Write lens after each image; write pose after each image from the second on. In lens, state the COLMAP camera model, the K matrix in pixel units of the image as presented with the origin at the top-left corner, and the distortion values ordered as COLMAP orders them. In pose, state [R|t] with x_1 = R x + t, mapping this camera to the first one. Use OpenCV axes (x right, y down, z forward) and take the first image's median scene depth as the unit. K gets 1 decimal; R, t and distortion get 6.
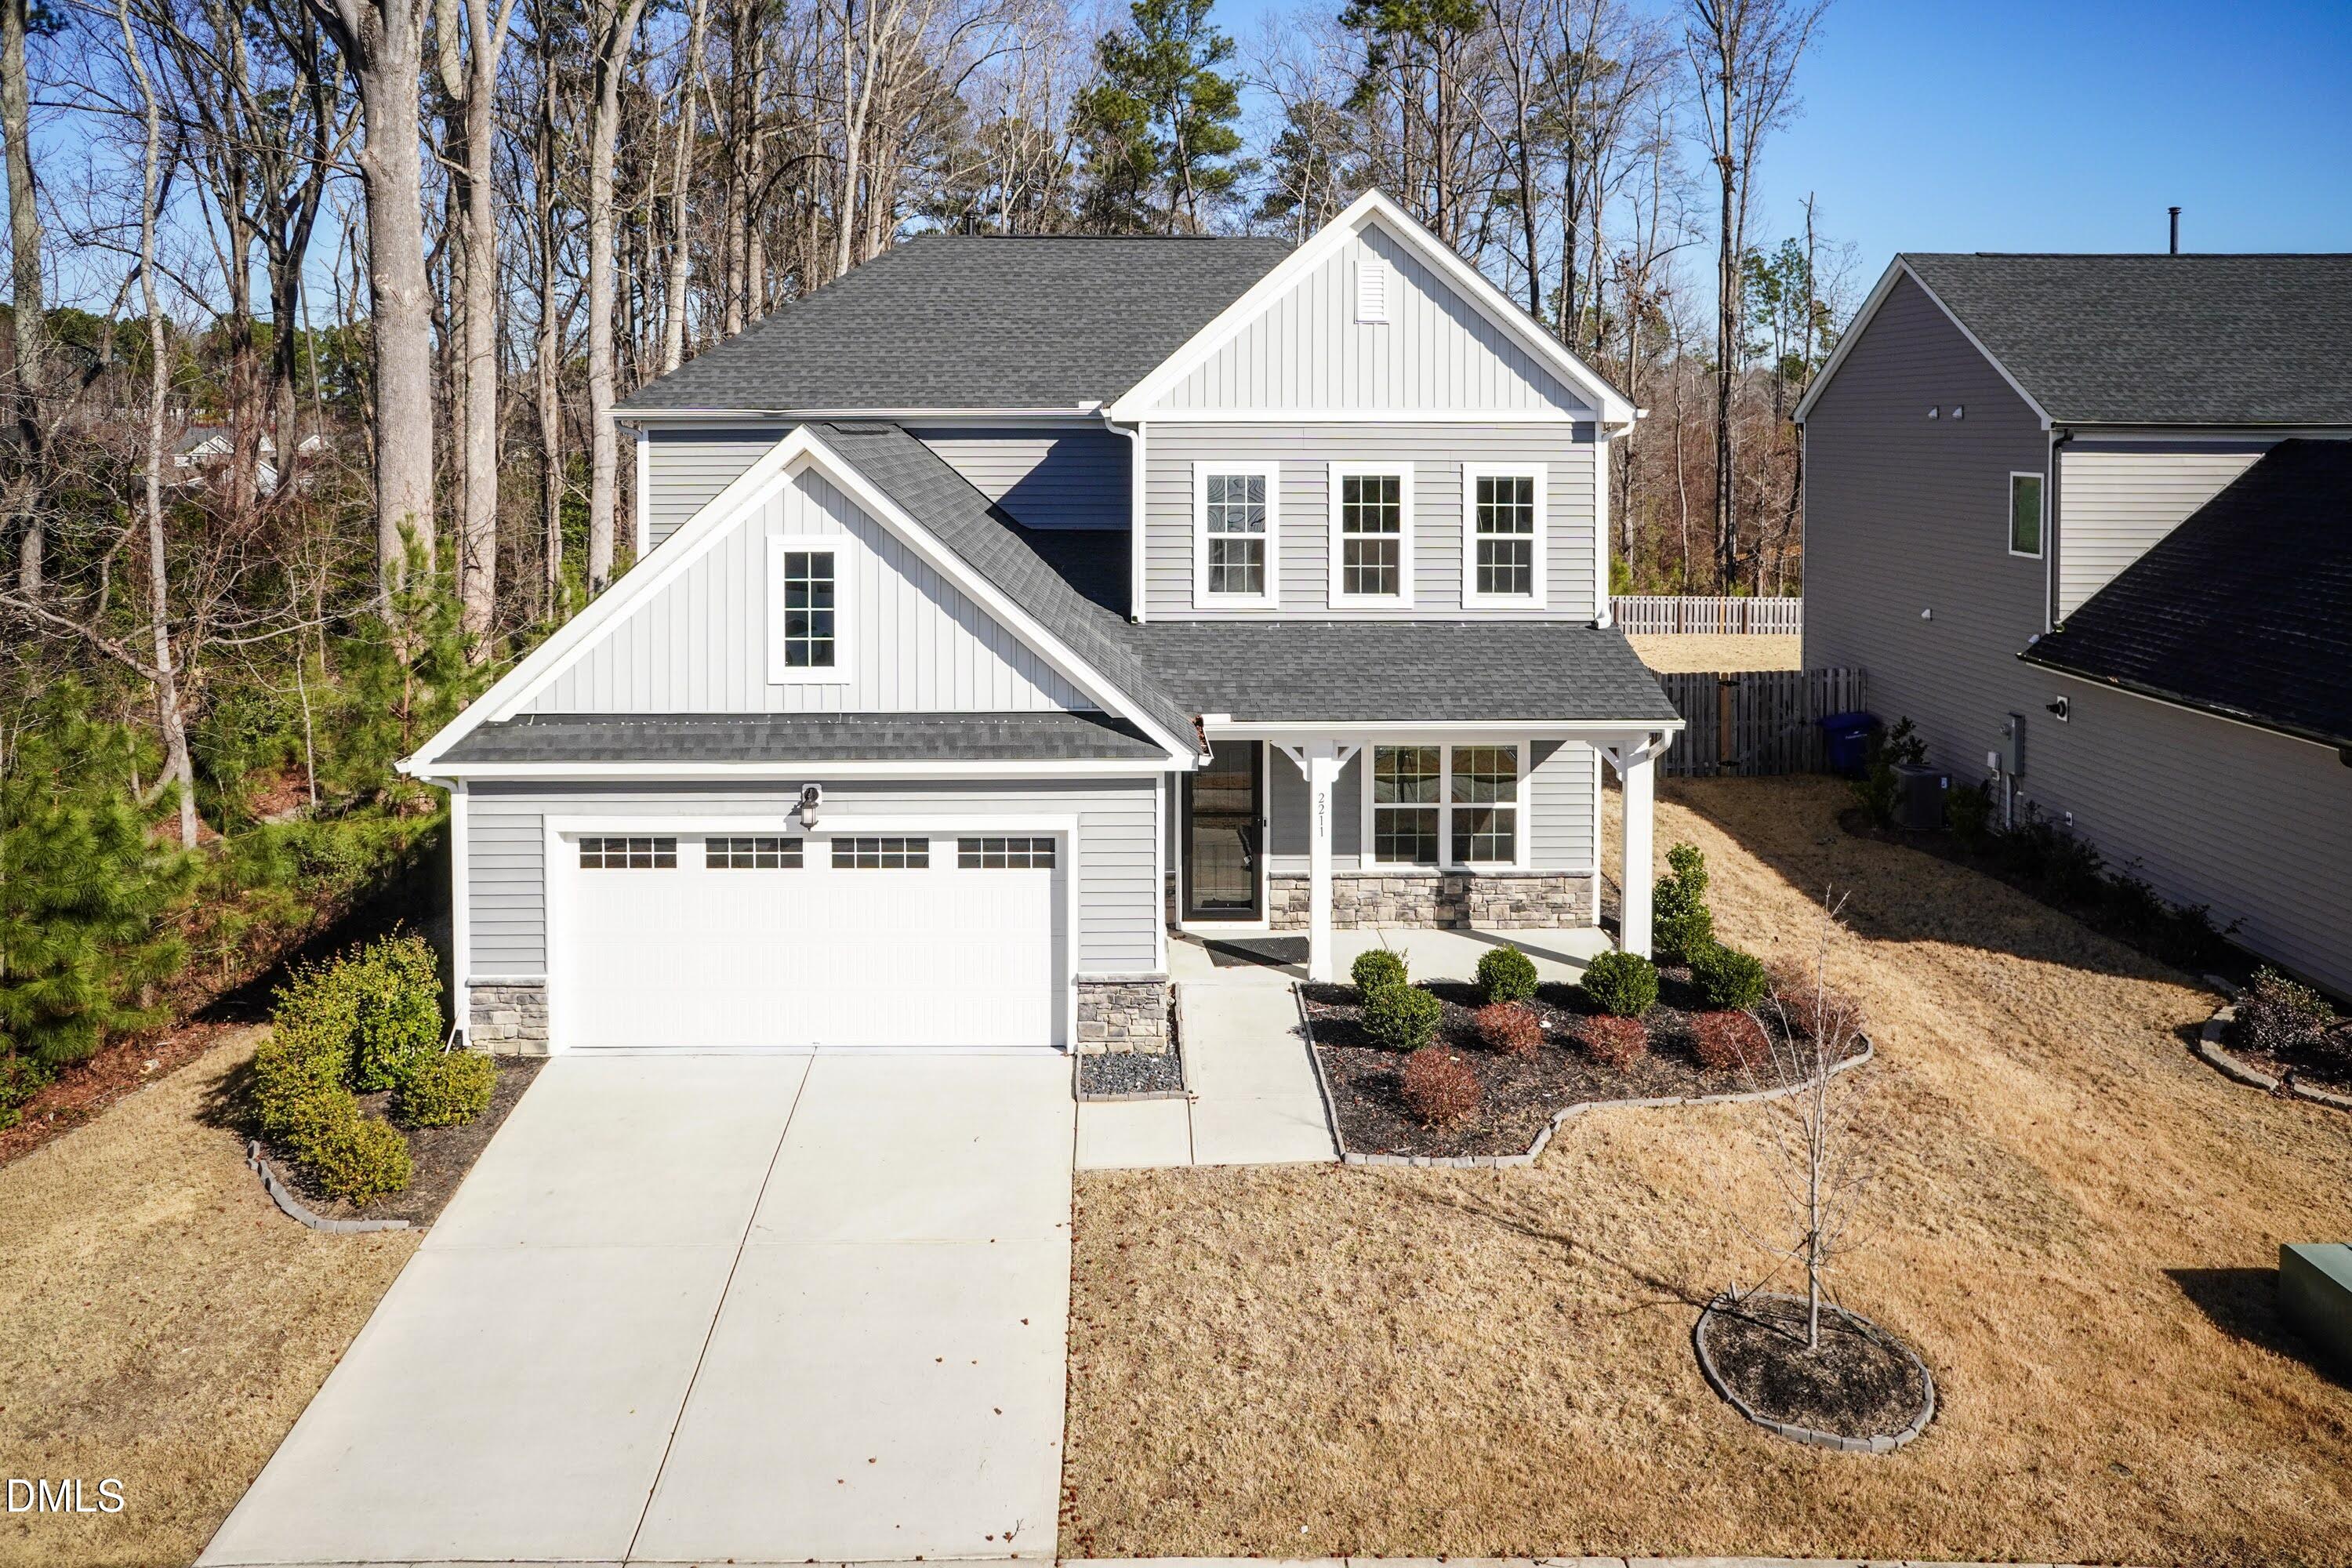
lens RADIAL K [[1656.0, 0, 1169.9], [0, 1656.0, 454.9], [0, 0, 1]] dist [-0.008432, 0.001946]
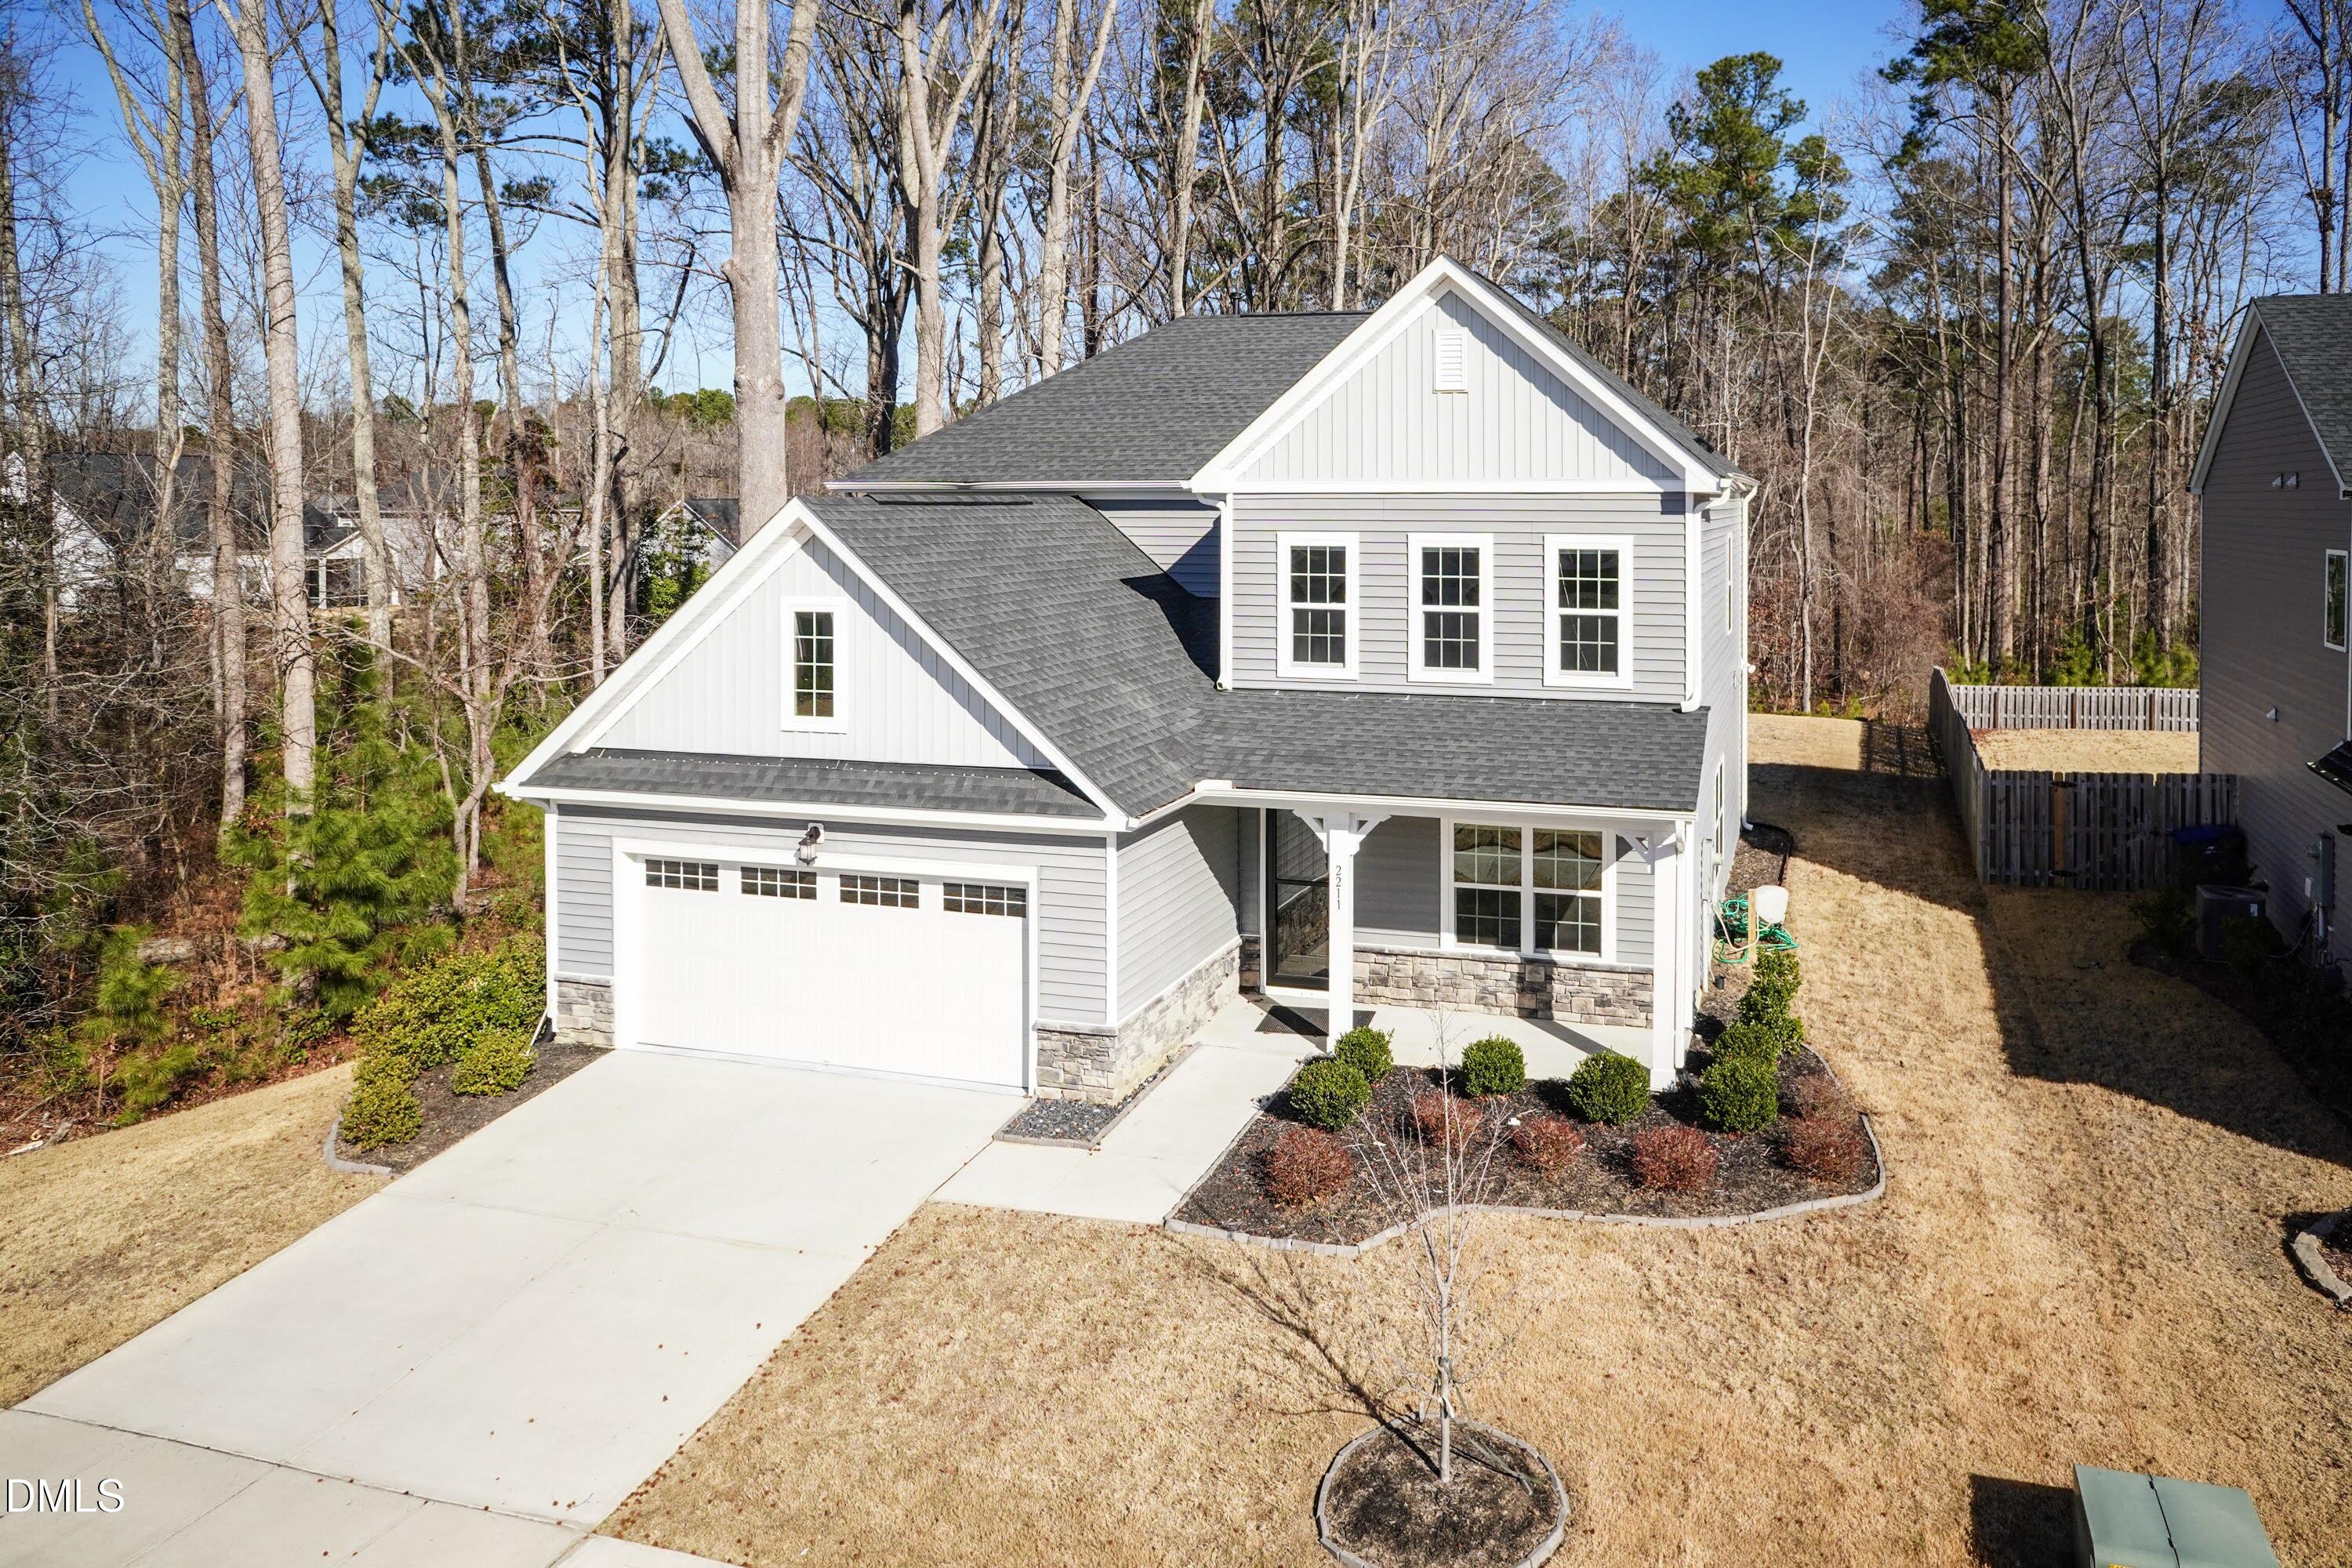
lens RADIAL K [[1628.4, 0, 1329.6], [0, 1628.4, 522.1], [0, 0, 1]] dist [-0.009542, 0.002988]
pose [[0.953980, 0.002836, -0.299857, 0.391445], [-0.004323, 0.999981, -0.004296, 0.002388], [0.299839, 0.005395, 0.953974, 0.067213]]
